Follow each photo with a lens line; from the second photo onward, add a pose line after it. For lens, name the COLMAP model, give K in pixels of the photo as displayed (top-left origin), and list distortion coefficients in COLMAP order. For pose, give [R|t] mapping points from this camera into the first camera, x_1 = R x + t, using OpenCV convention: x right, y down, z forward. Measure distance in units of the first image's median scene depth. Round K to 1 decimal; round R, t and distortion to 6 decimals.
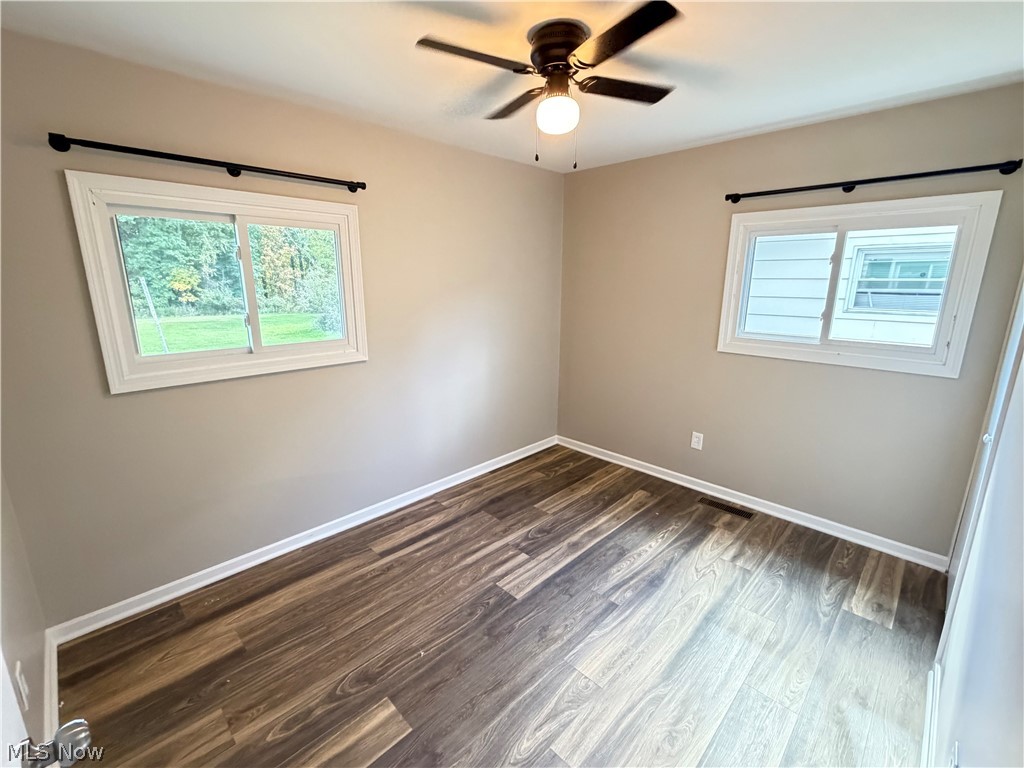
lens RADIAL K [[448.1, 0, 506.5], [0, 448.1, 385.0], [0, 0, 1]] dist [-0.000092, -0.000005]
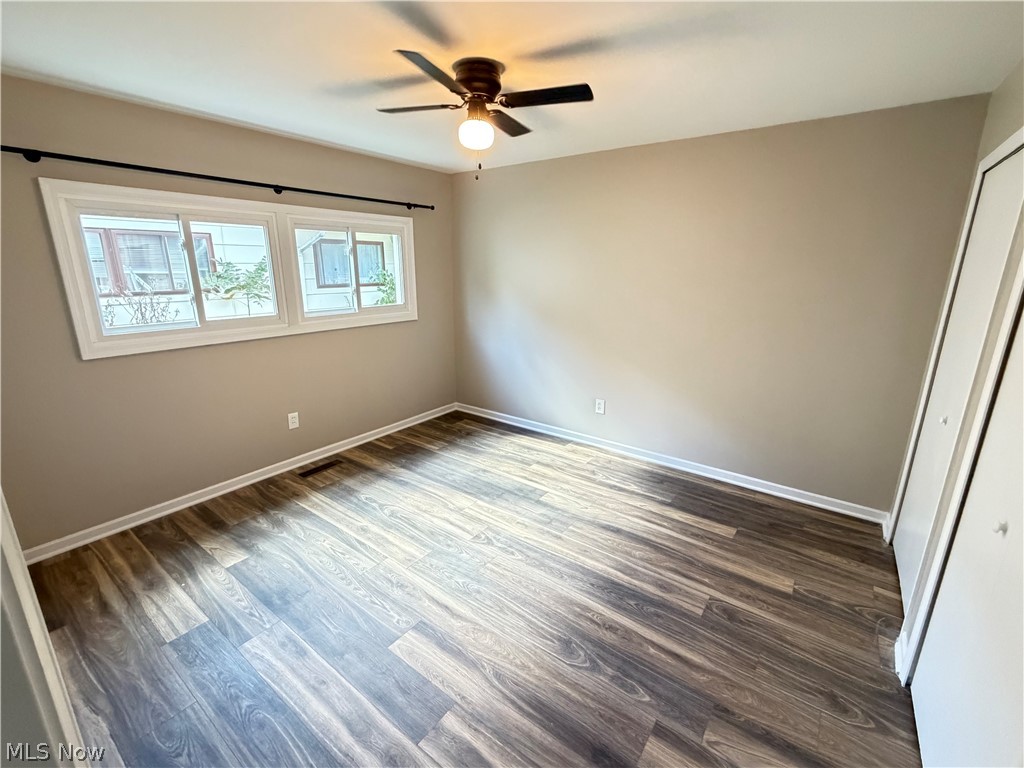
lens RADIAL K [[448.1, 0, 512.2], [0, 448.1, 384.1], [0, 0, 1]] dist [-0.000092, -0.000005]
pose [[-0.167810, -0.250623, 0.953429, -0.757387], [0.222715, 0.932502, 0.284321, -0.165891], [-0.960332, 0.260055, -0.100666, 0.710572]]
